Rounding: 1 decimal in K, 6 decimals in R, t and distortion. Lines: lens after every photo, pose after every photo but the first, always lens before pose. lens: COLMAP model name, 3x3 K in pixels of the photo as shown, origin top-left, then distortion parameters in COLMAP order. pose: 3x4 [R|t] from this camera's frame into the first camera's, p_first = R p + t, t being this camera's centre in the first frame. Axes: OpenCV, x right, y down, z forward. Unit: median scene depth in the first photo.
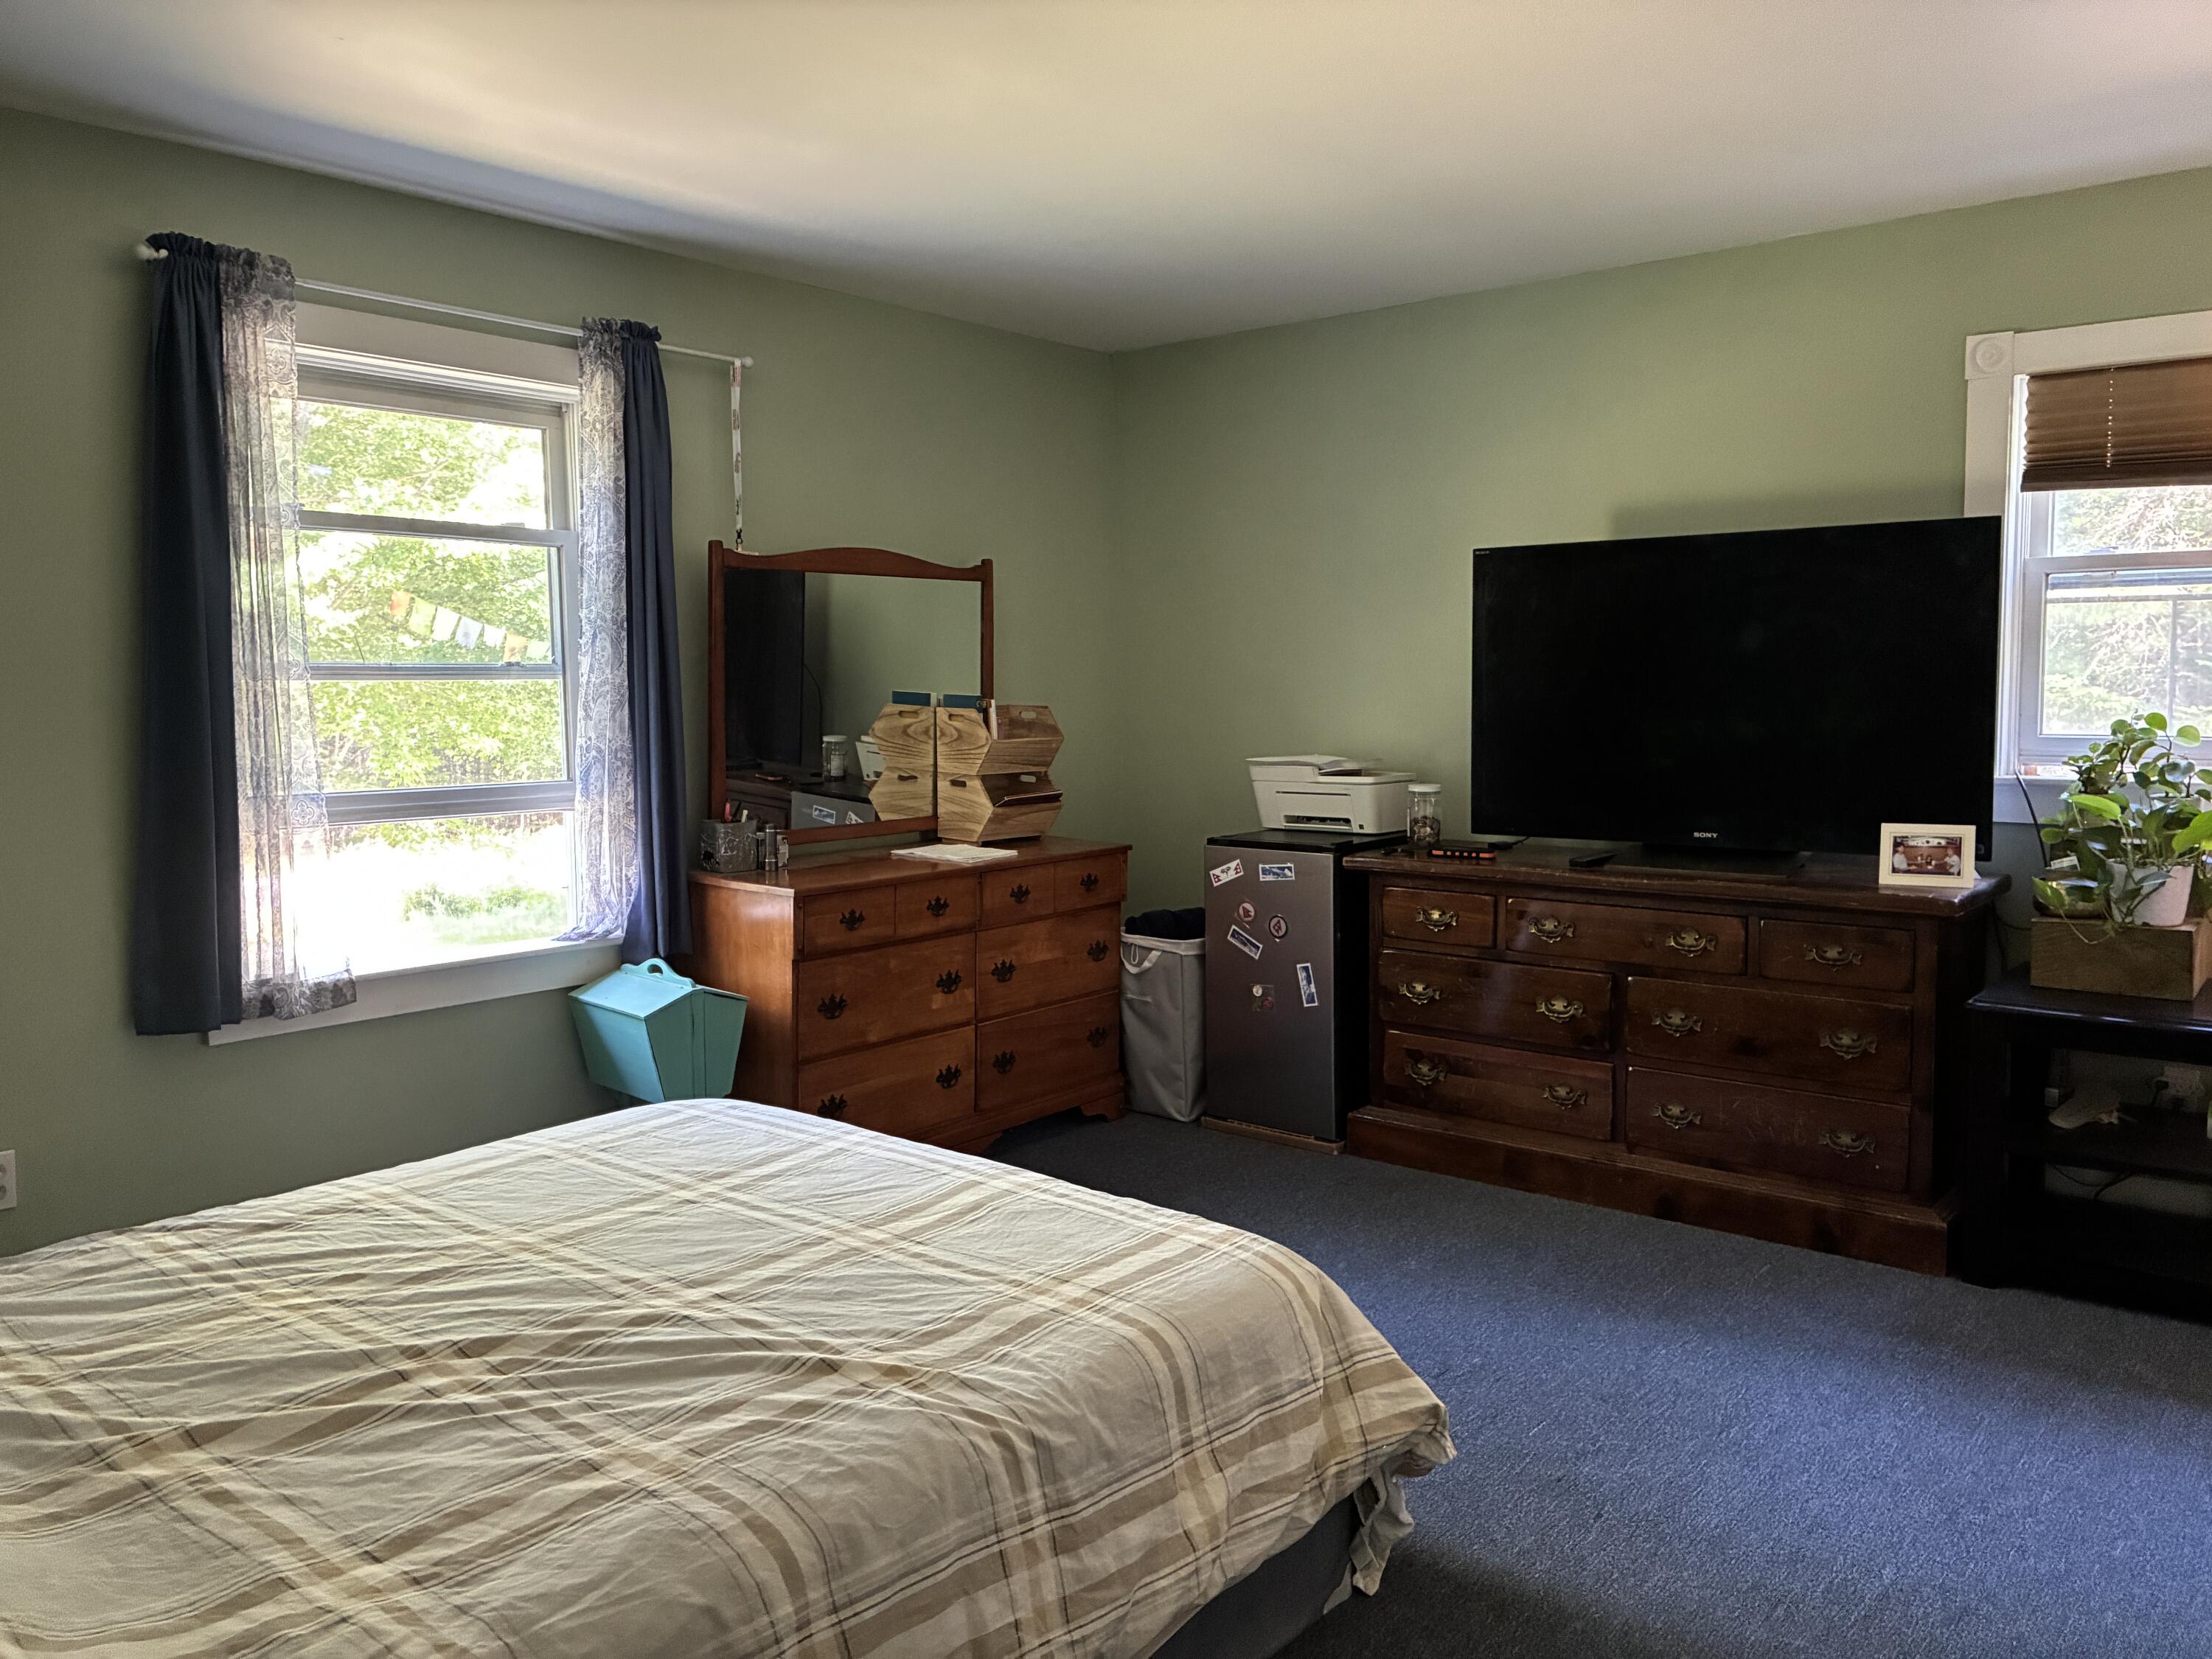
lens RADIAL K [[1664.5, 0, 1111.7], [0, 1664.5, 825.2], [0, 0, 1]] dist [0.024983, -0.045768]
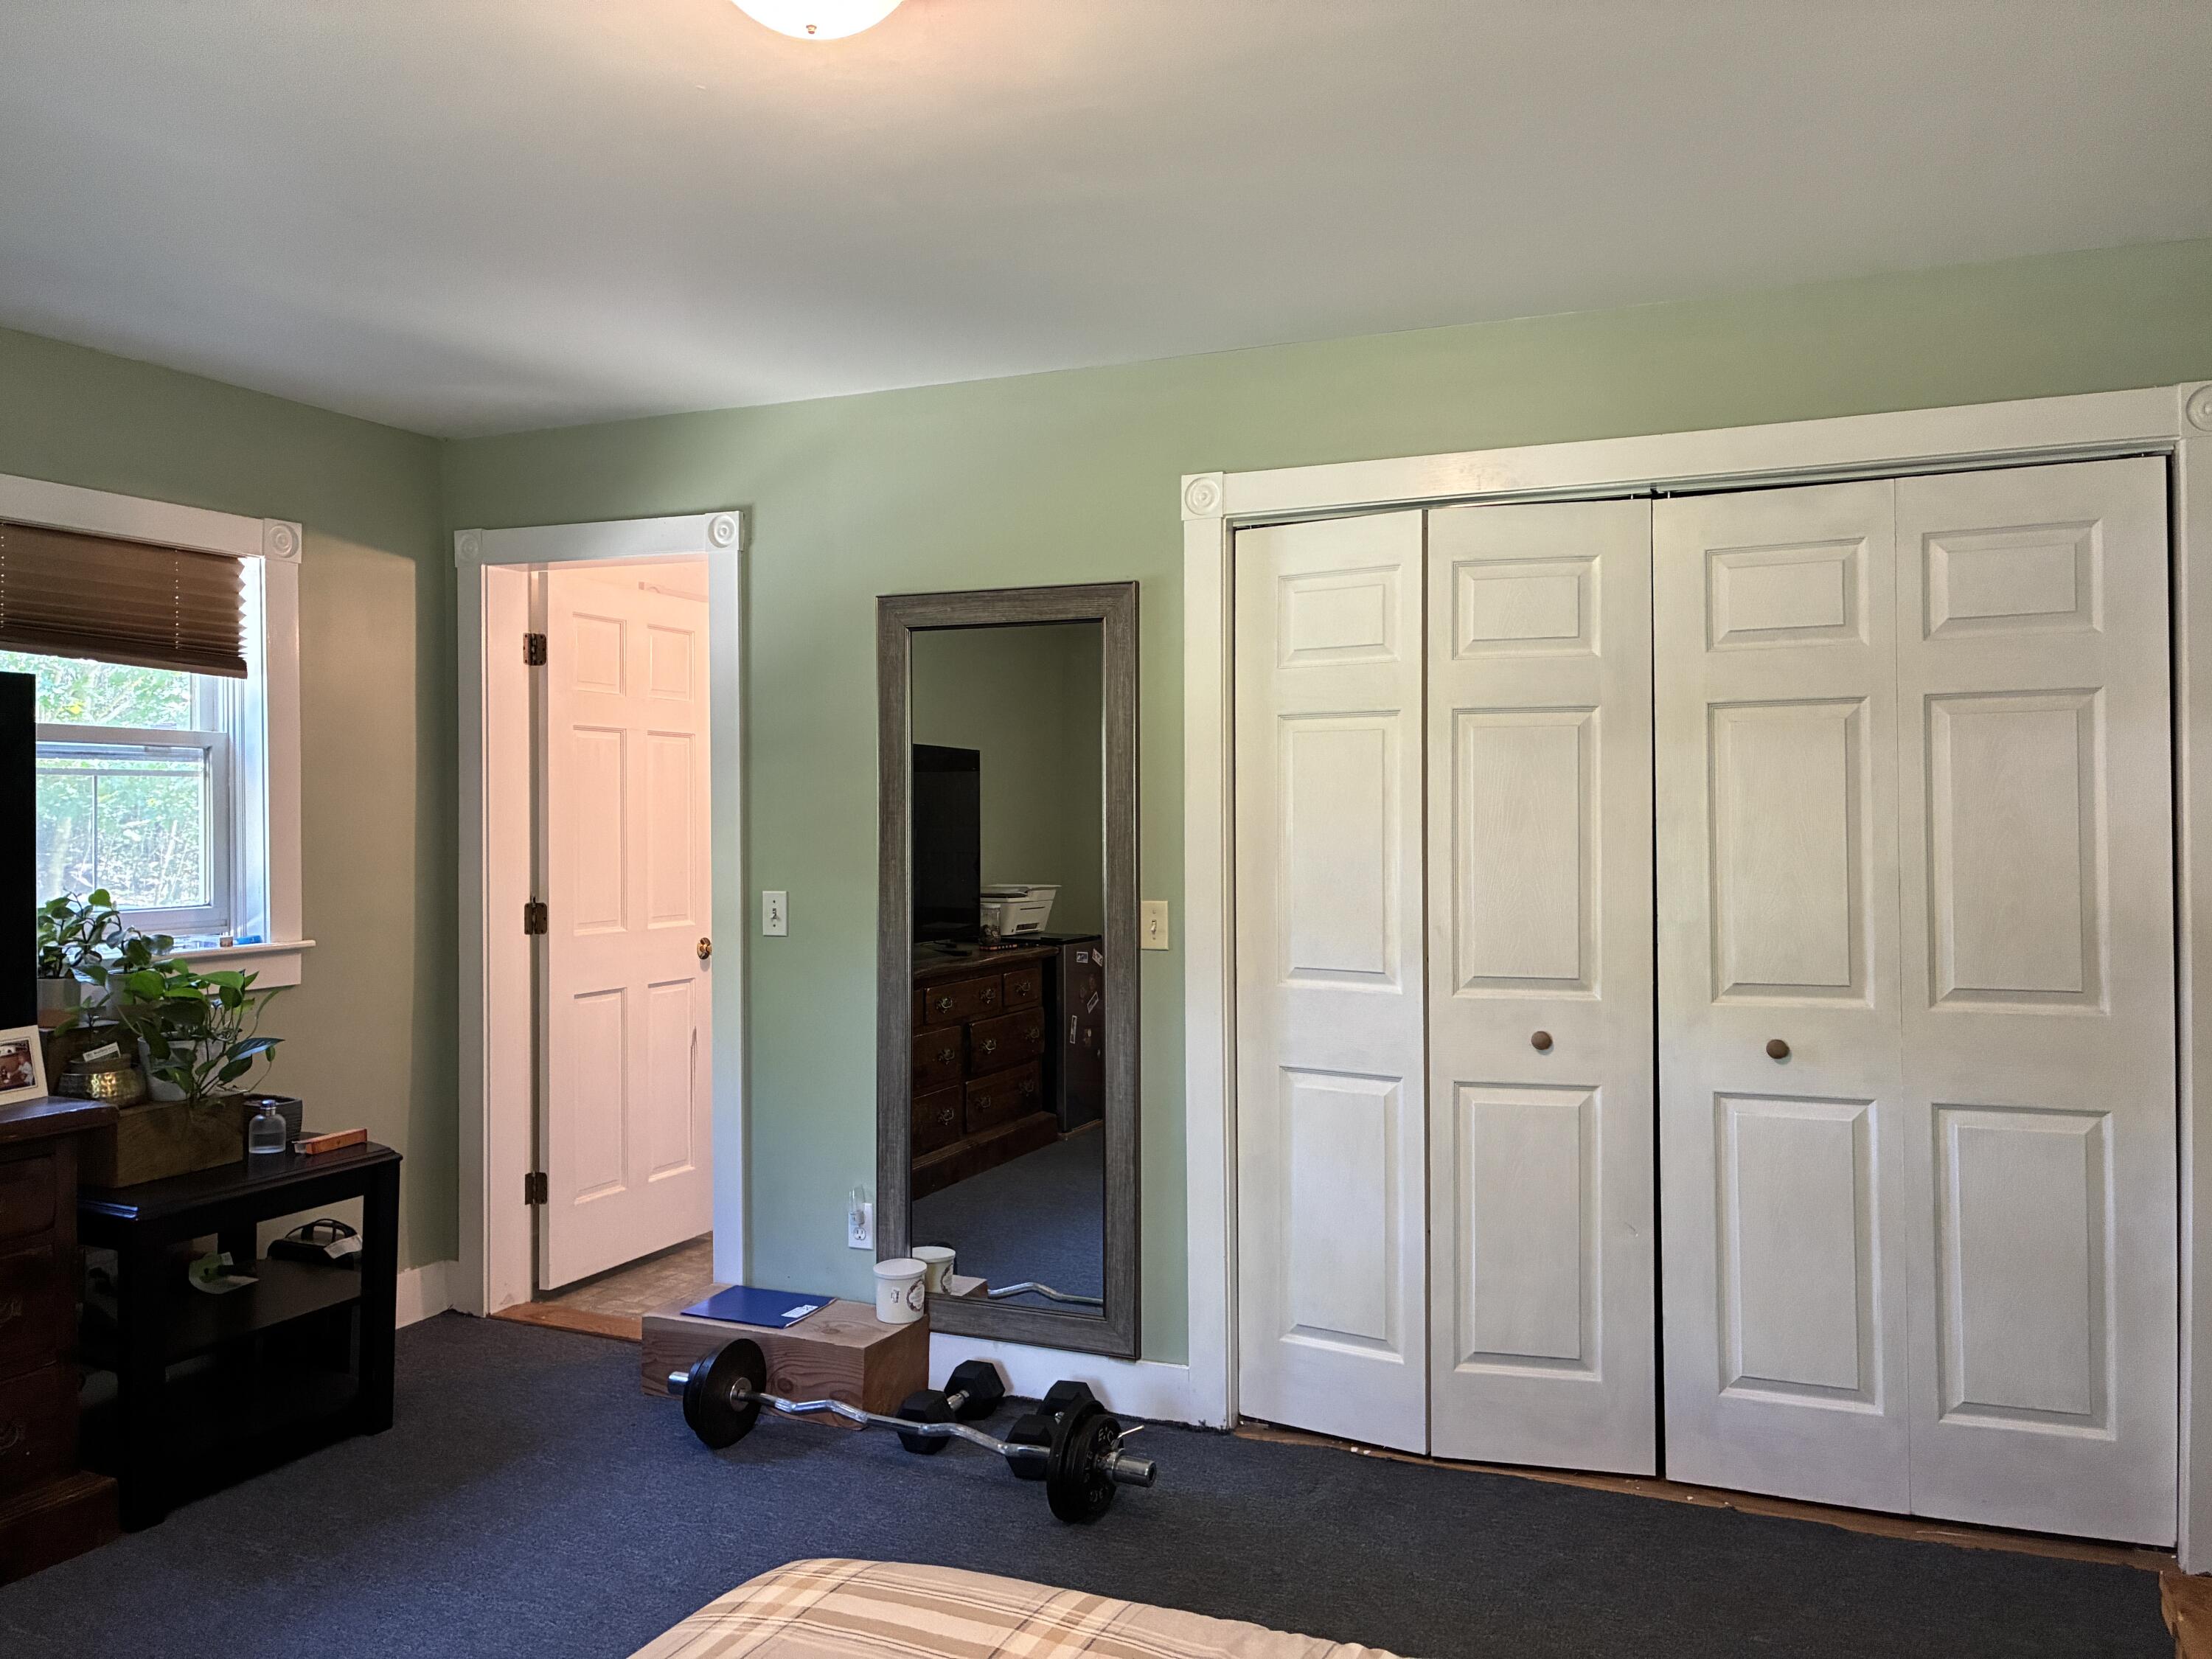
lens RADIAL K [[1664.5, 0, 1112.3], [0, 1664.5, 824.4], [0, 0, 1]] dist [0.024983, -0.045768]
pose [[-0.299969, 0.011844, 0.953875, -0.490367], [0.089852, 0.995828, 0.015892, -0.068401], [-0.949708, 0.090474, -0.299782, 0.728211]]
